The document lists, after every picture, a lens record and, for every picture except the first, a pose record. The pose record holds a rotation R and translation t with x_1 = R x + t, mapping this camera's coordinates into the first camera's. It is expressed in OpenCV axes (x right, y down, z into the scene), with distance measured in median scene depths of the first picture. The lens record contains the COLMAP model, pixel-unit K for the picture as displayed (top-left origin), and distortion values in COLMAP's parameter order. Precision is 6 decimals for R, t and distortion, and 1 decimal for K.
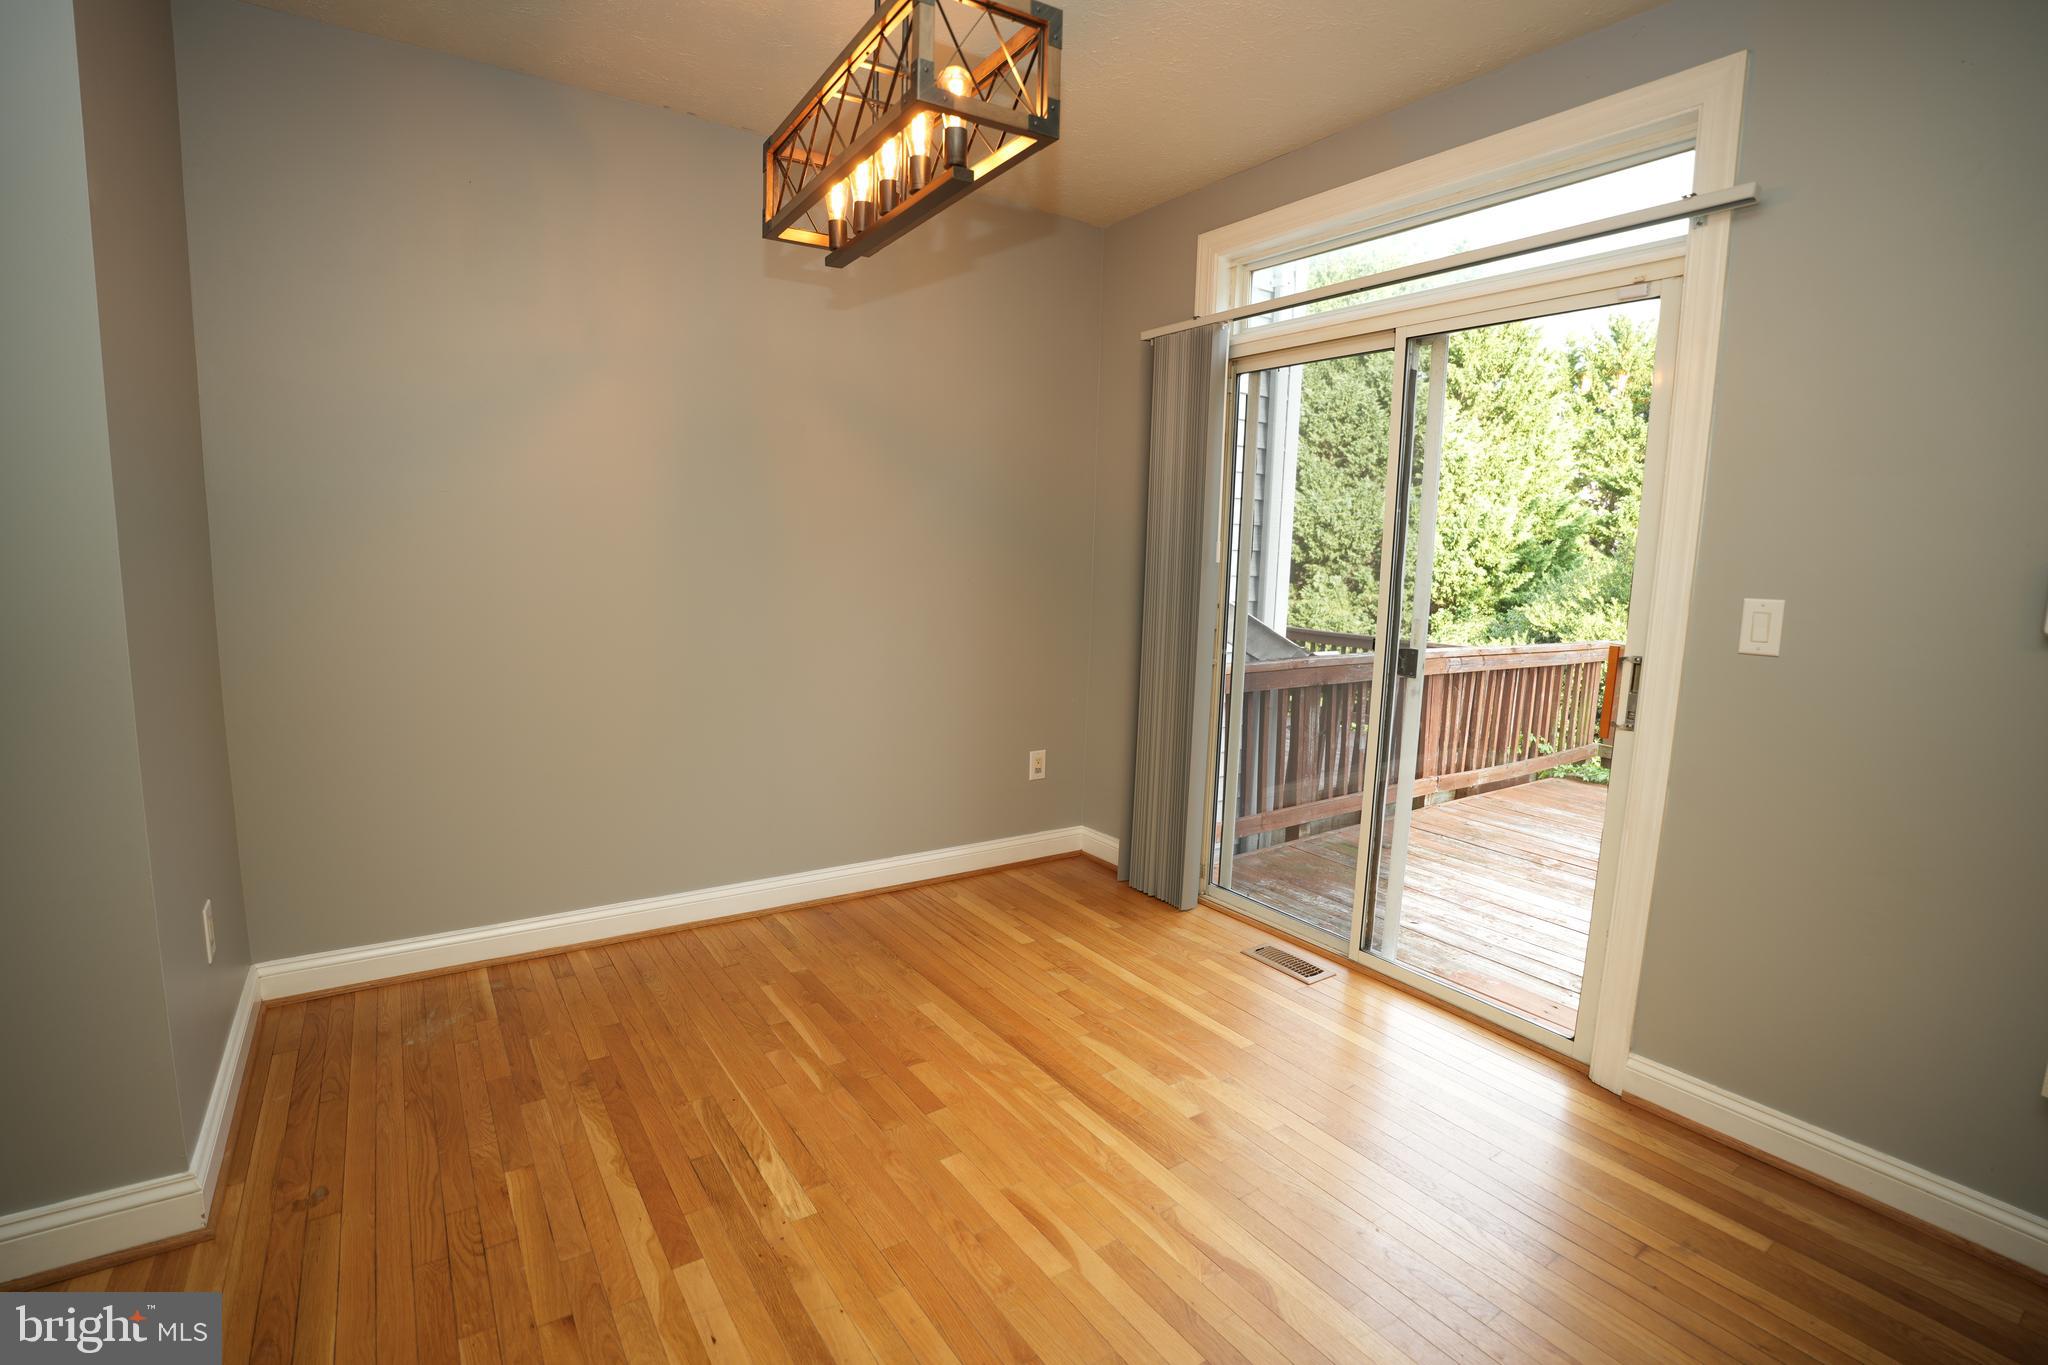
lens RADIAL K [[935.2, 0, 1020.5], [0, 935.2, 689.3], [0, 0, 1]] dist [-0.081057, 0.021473]
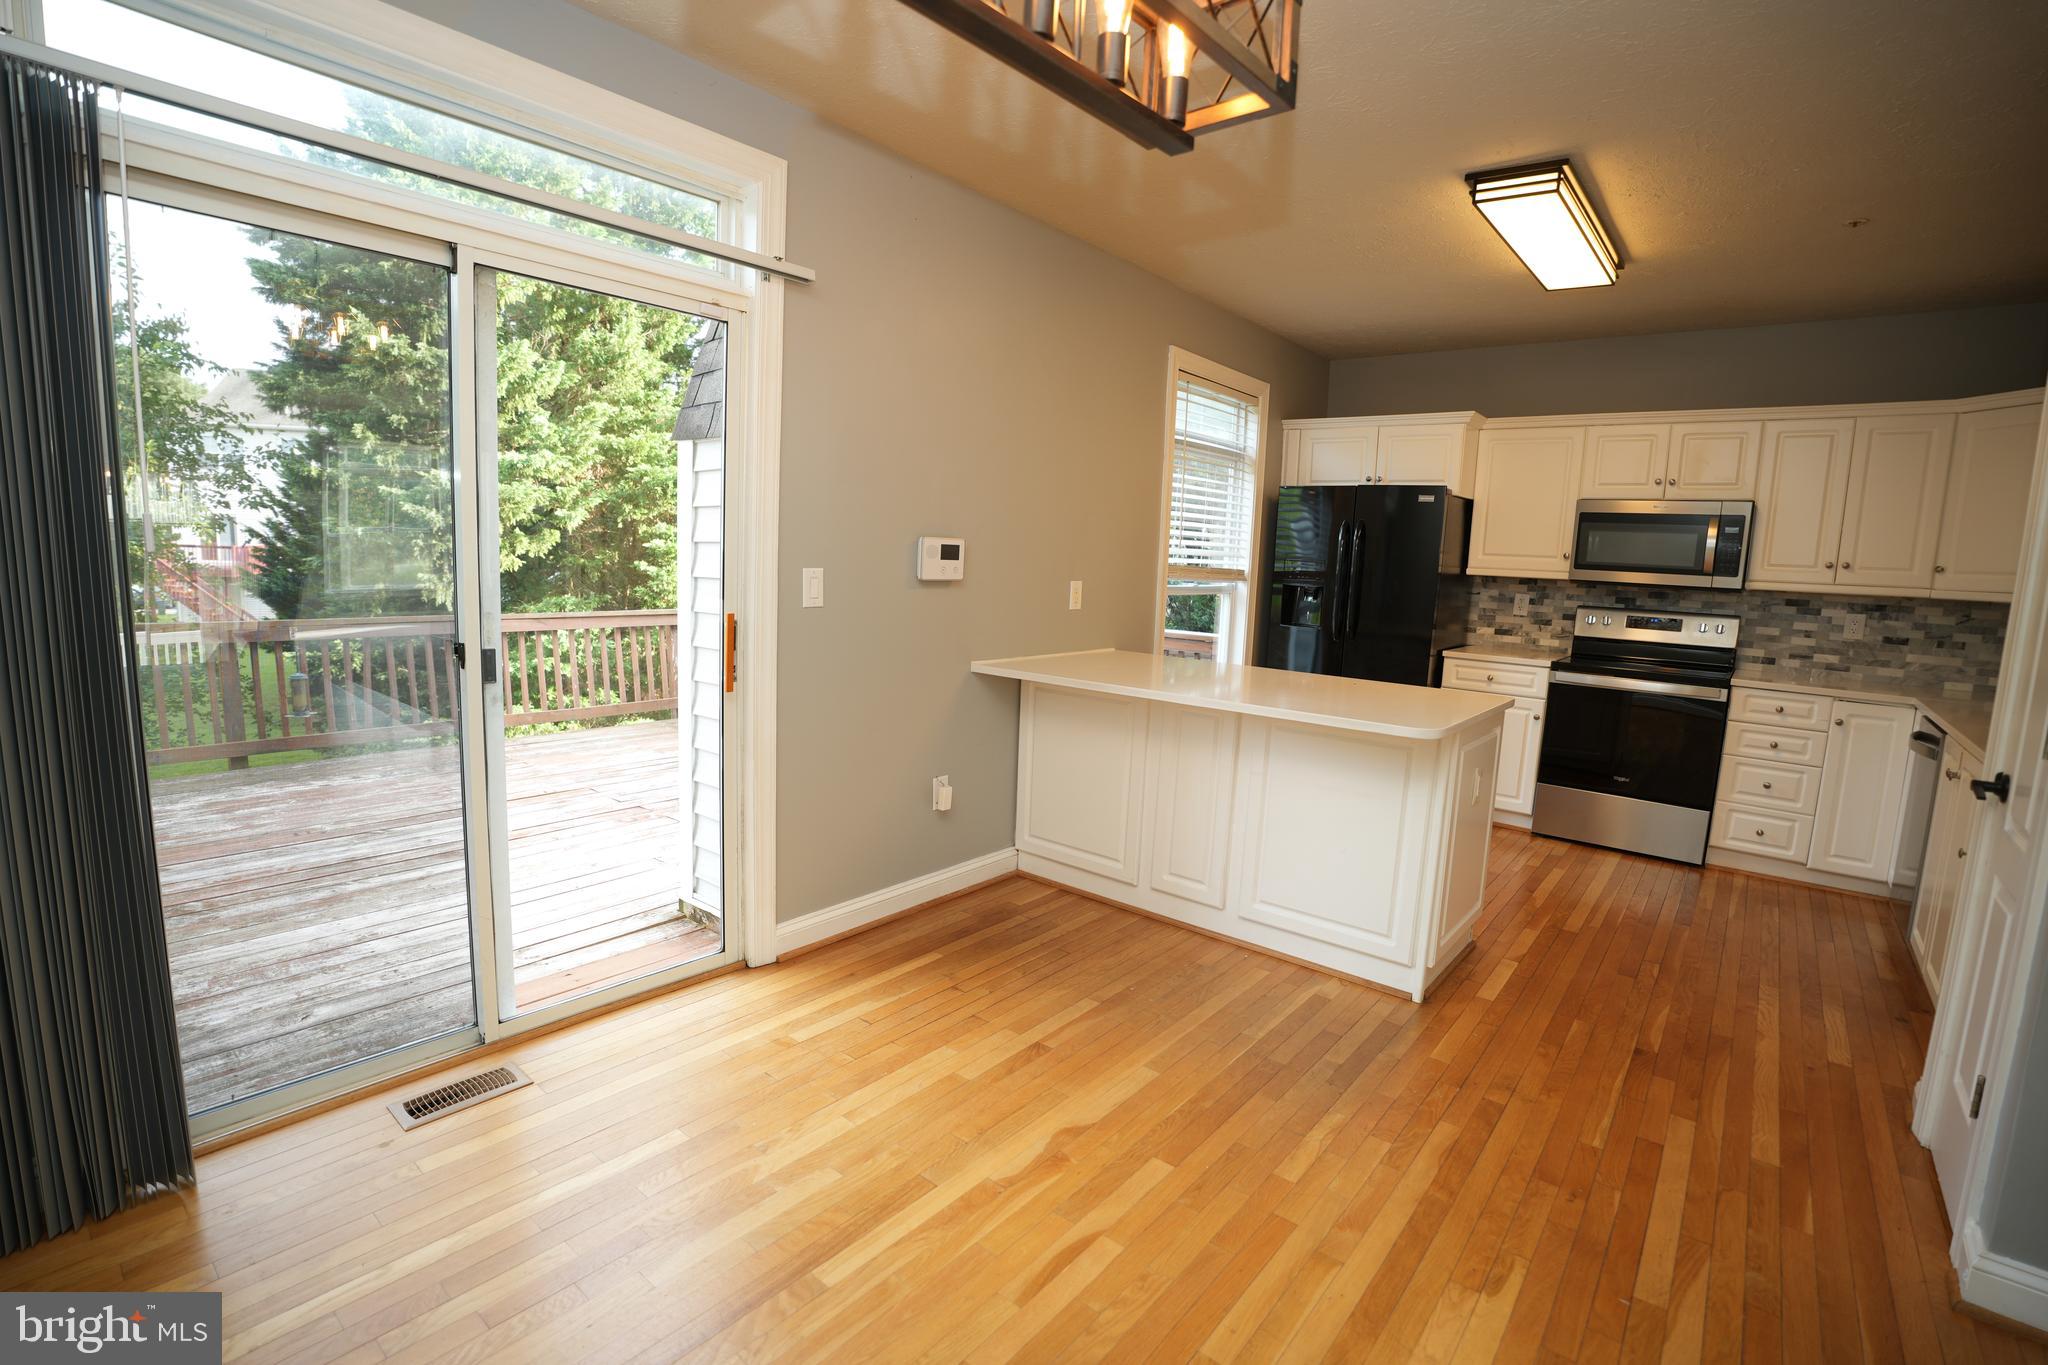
lens RADIAL K [[935.2, 0, 1020.5], [0, 935.2, 689.3], [0, 0, 1]] dist [-0.081057, 0.021473]
pose [[-0.274232, -0.175593, 0.945497, -0.556877], [0.098134, 0.972946, 0.209153, -0.152451], [-0.956643, 0.150142, -0.249581, 0.862100]]
